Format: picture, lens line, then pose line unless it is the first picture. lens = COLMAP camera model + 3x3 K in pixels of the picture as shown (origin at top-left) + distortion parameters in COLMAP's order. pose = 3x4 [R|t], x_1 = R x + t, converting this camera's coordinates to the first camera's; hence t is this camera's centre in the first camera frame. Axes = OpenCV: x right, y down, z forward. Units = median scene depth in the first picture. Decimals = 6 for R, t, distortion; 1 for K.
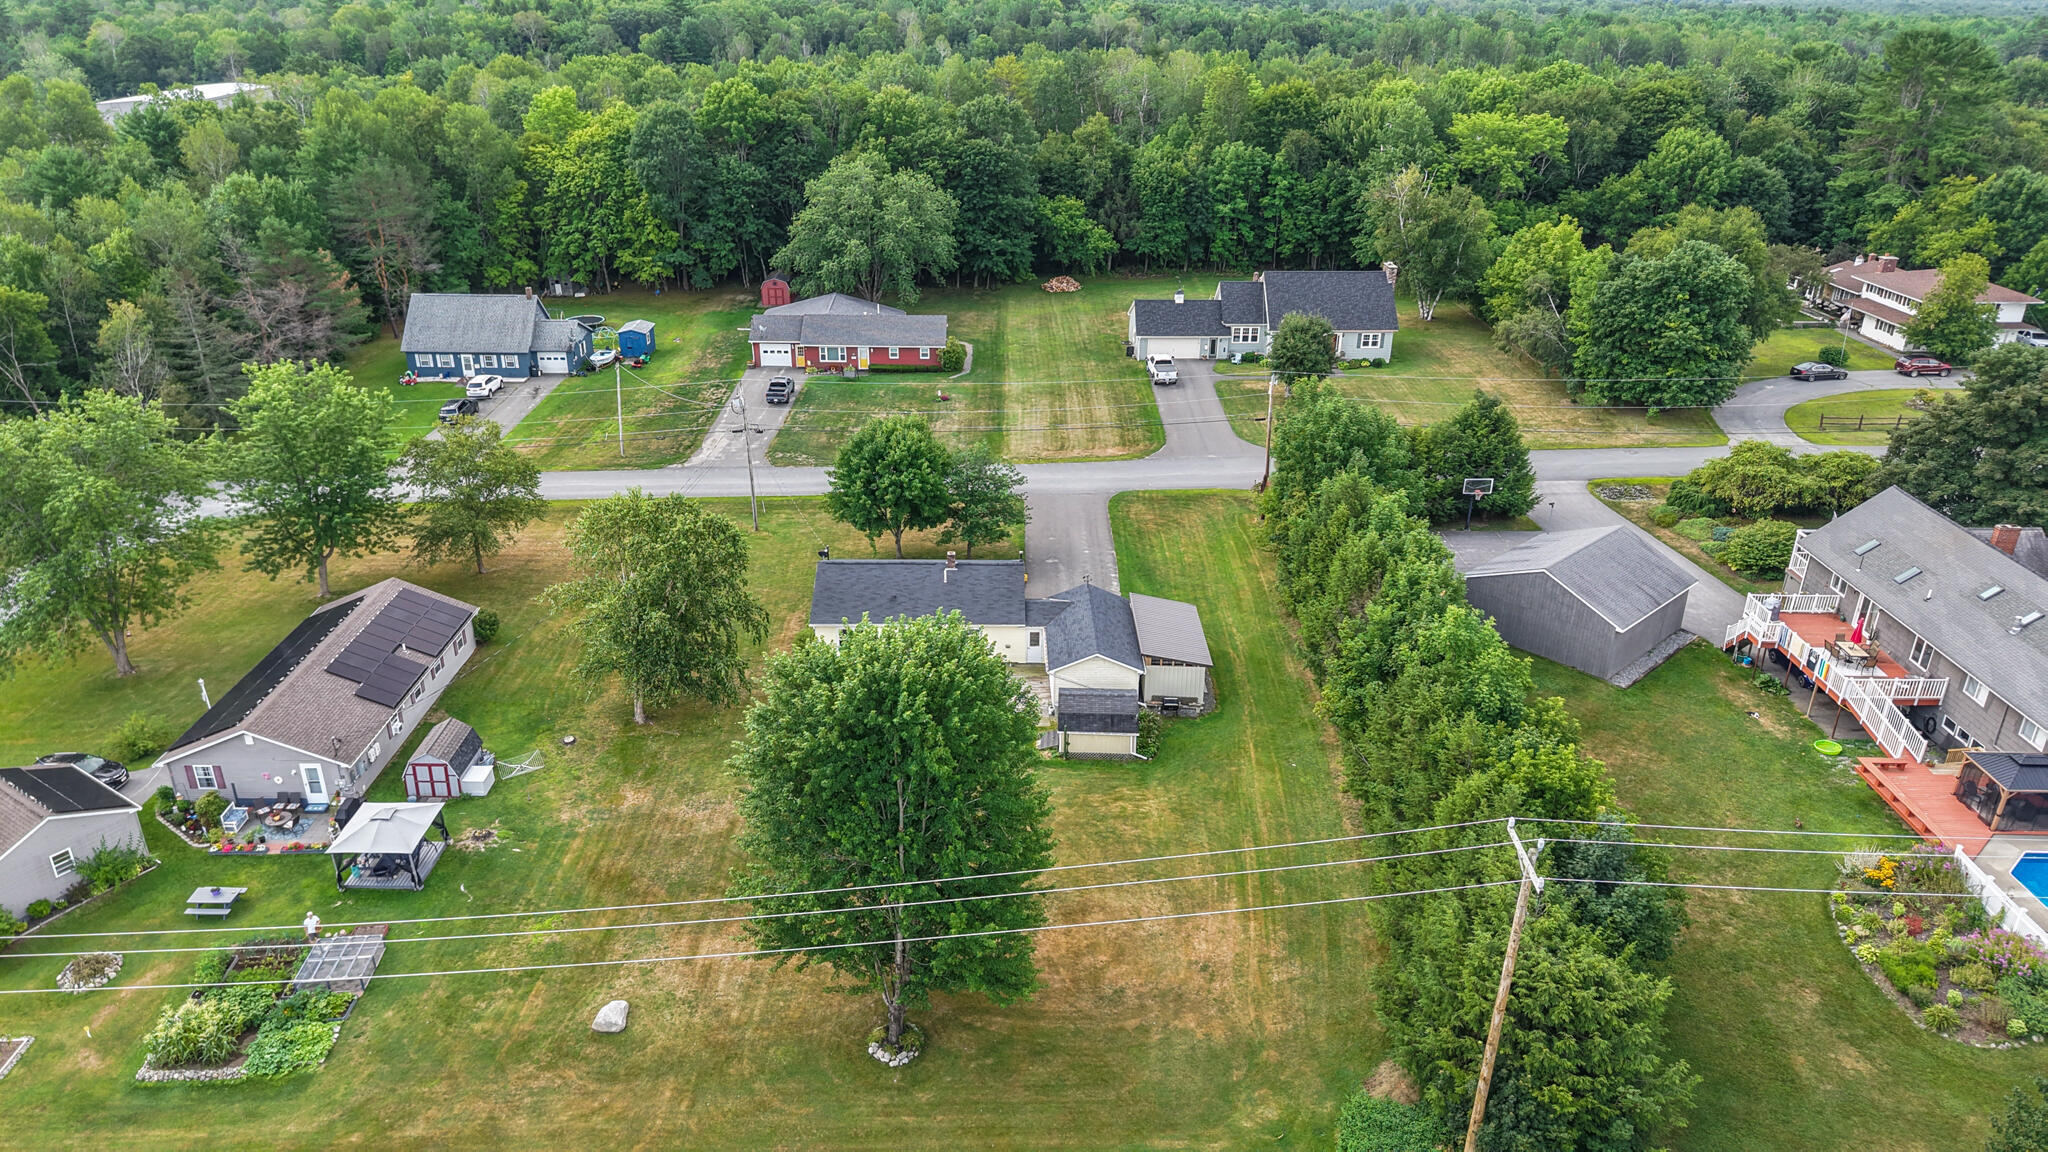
lens RADIAL K [[1355.8, 0, 1032.9], [0, 1355.8, 583.5], [0, 0, 1]] dist [0.063596, -0.084964]
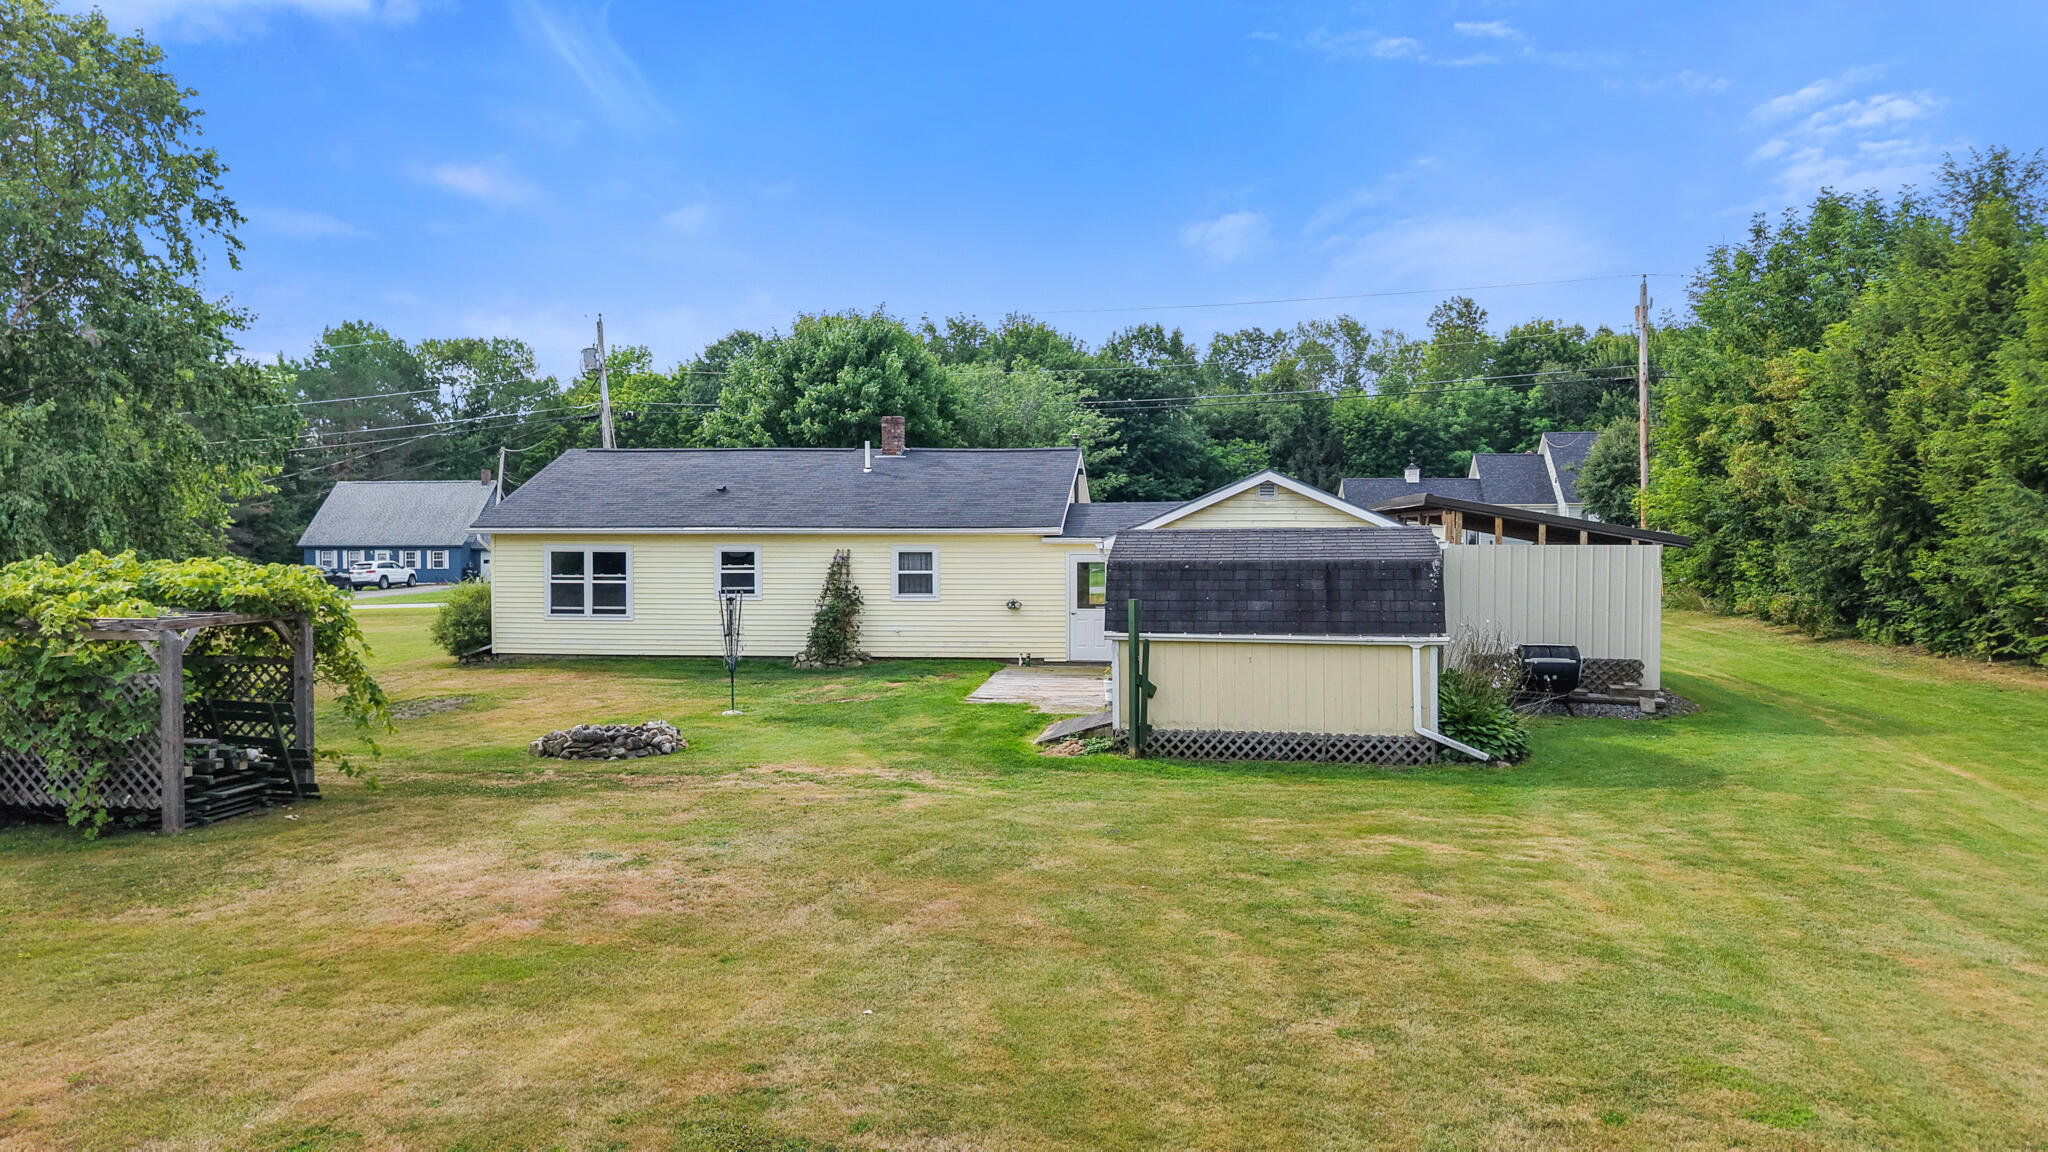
lens RADIAL K [[1369.7, 0, 1031.5], [0, 1369.7, 577.7], [0, 0, 1]] dist [0.024128, -0.021897]
pose [[0.989592, -0.004309, -0.143836, 0.017587], [-0.051851, 0.921732, -0.384345, 0.083938], [0.134234, 0.387803, 0.911916, 0.330335]]
